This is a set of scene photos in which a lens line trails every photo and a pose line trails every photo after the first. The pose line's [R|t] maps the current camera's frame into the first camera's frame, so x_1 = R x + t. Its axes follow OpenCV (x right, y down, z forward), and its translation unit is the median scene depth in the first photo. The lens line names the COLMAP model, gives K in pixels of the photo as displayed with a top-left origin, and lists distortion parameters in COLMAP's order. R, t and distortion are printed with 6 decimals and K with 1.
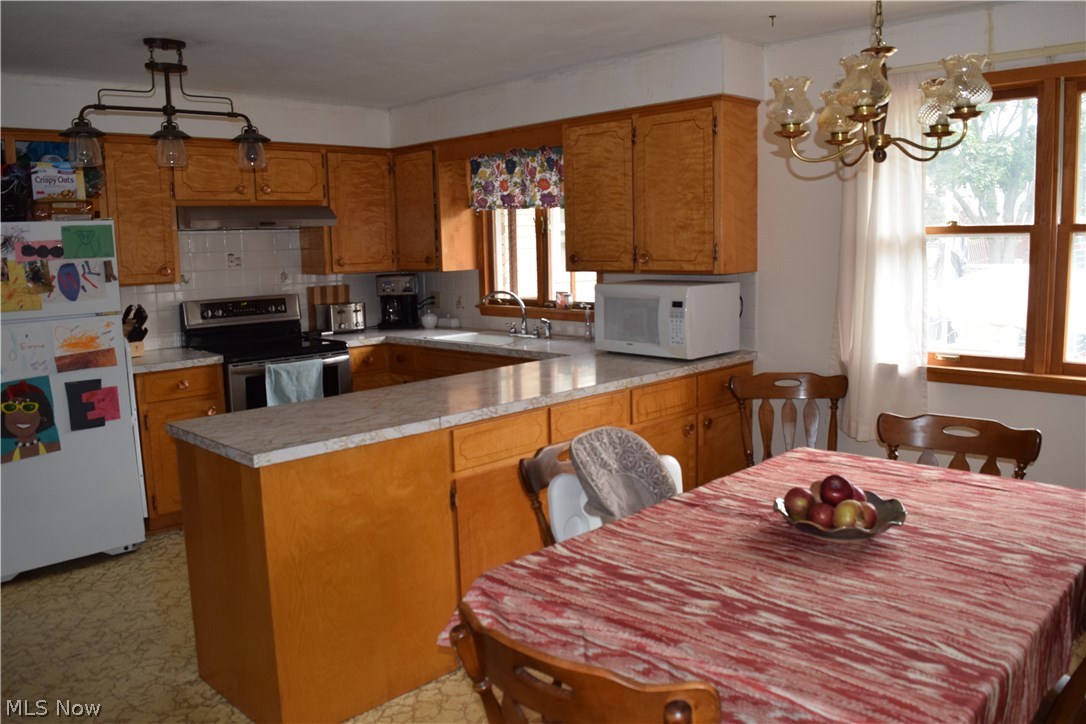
lens RADIAL K [[851.8, 0, 542.5], [0, 851.8, 360.8], [0, 0, 1]] dist [-0.097756, 0.024705]
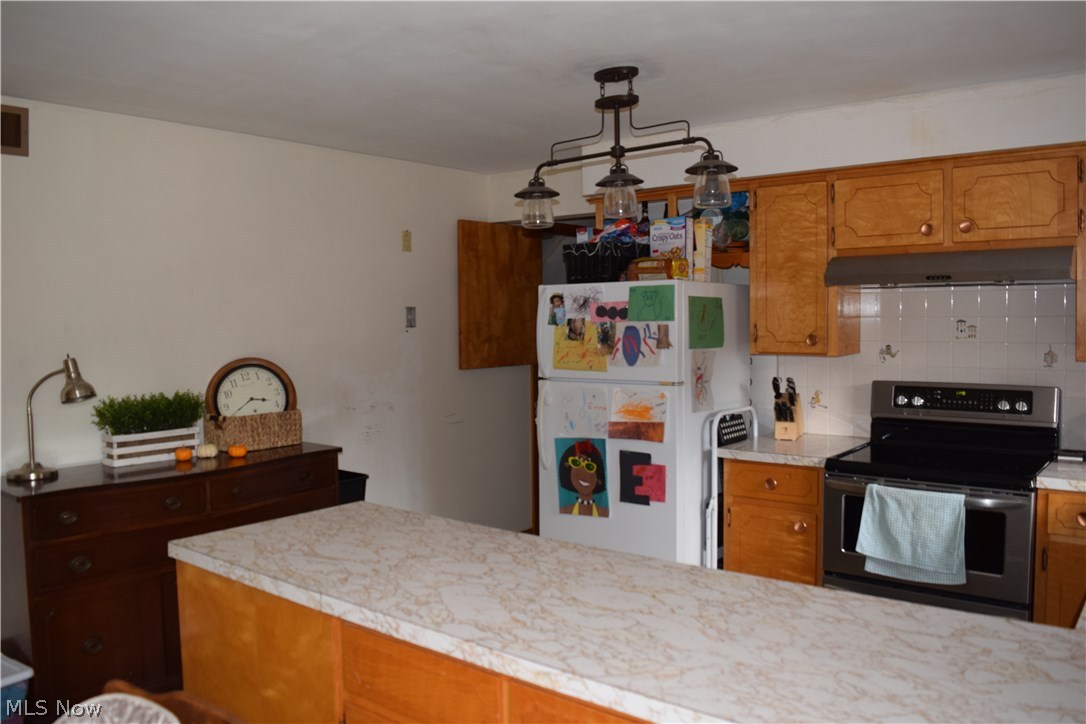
lens RADIAL K [[851.8, 0, 542.5], [0, 851.8, 355.7], [0, 0, 1]] dist [-0.097756, 0.024705]
pose [[0.113201, 0.068274, -0.991224, 0.391944], [-0.128153, 0.990306, 0.053575, -0.127011], [0.985273, 0.120964, 0.120853, 0.809517]]
